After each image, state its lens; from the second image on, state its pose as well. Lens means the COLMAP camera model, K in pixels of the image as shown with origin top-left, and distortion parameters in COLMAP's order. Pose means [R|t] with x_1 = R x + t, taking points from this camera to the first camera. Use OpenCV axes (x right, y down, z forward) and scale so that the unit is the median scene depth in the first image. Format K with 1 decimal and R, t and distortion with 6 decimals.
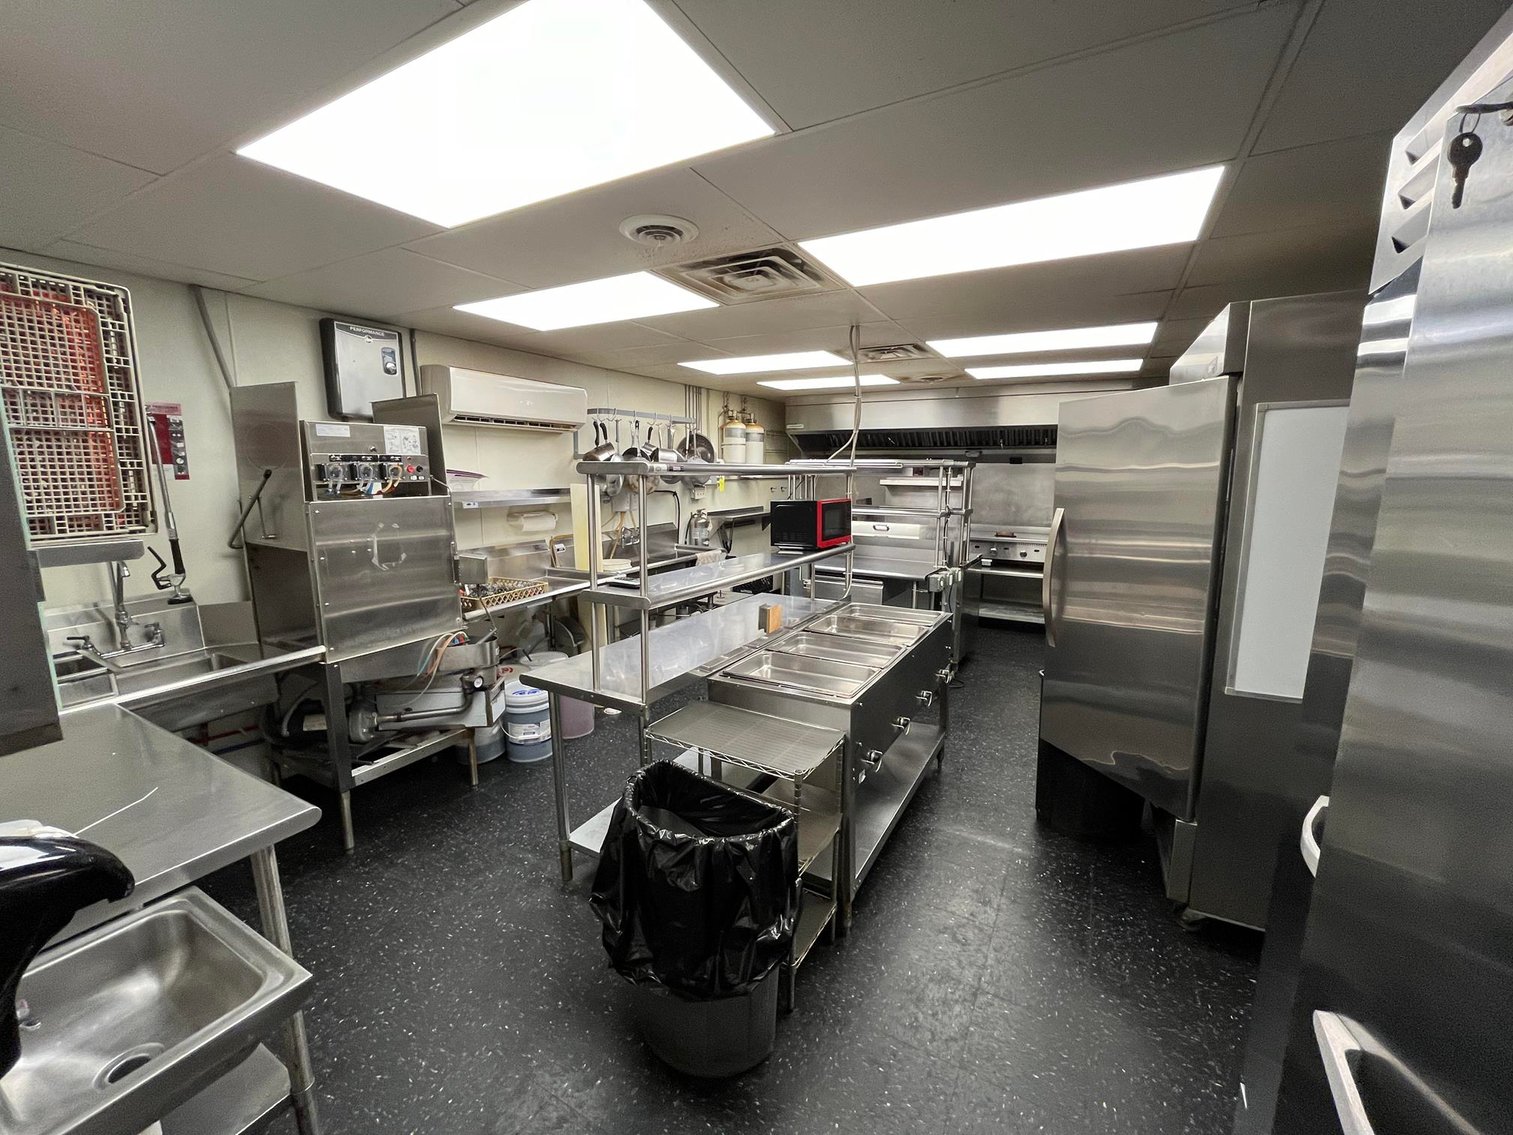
lens RADIAL K [[619.1, 0, 752.2], [0, 619.1, 567.9], [0, 0, 1]] dist [0.000076, -0.000613]
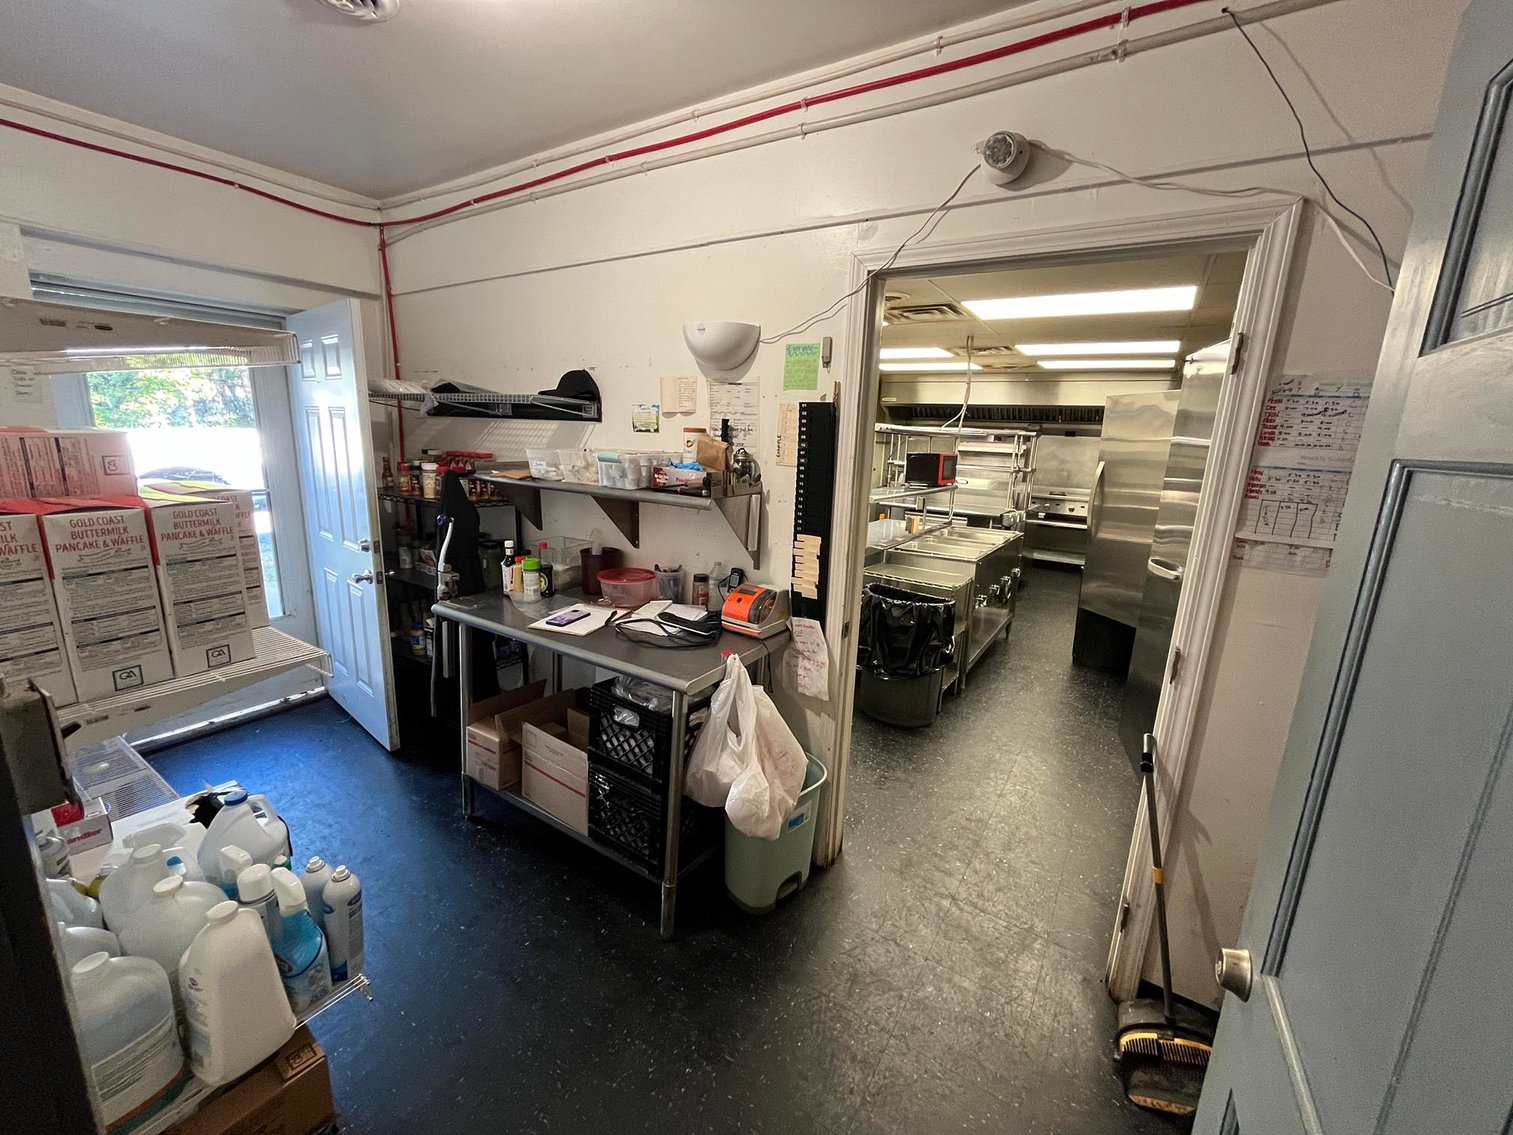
lens RADIAL K [[619.1, 0, 758.6], [0, 619.1, 562.7], [0, 0, 1]] dist [0.000076, -0.000613]
pose [[0.997794, 0.049701, -0.044003, -0.252393], [-0.047562, 0.997695, 0.048404, 0.104303], [0.046307, -0.046204, 0.997858, -0.541004]]
